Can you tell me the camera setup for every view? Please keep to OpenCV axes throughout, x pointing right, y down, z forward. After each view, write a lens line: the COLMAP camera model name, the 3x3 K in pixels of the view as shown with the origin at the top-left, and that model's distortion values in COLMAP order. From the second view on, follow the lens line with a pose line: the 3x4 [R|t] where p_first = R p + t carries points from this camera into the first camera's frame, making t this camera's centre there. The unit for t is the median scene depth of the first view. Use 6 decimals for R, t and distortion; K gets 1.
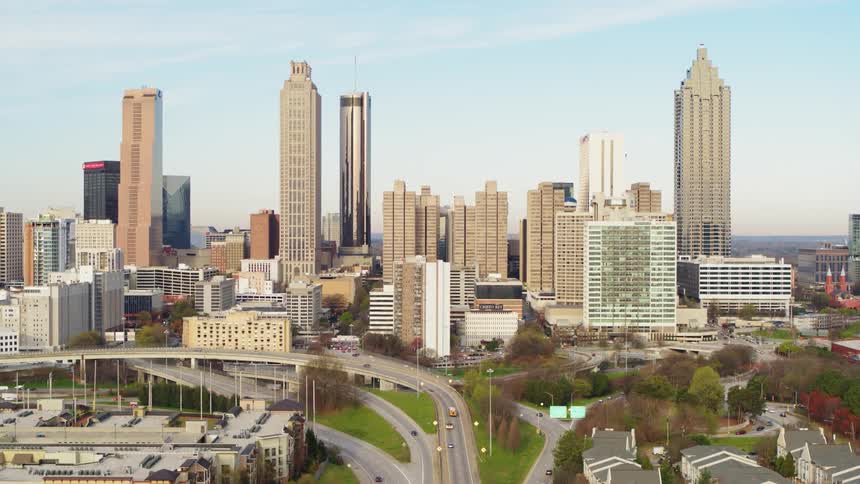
lens RADIAL K [[1362.5, 0, 430.0], [0, 1362.5, 242.0], [0, 0, 1]] dist [-0.040693, -0.057850]
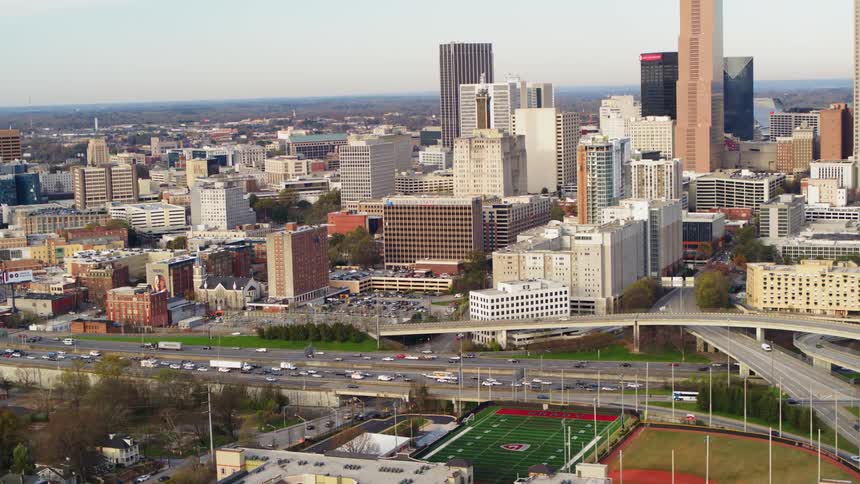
lens RADIAL K [[1362.5, 0, 430.0], [0, 1362.5, 242.0], [0, 0, 1]] dist [-0.040693, -0.057850]
pose [[0.918393, 0.017303, -0.395290, -0.016680], [0.027170, 0.993927, 0.106632, -0.052289], [0.394735, -0.108671, 0.912346, 0.086846]]
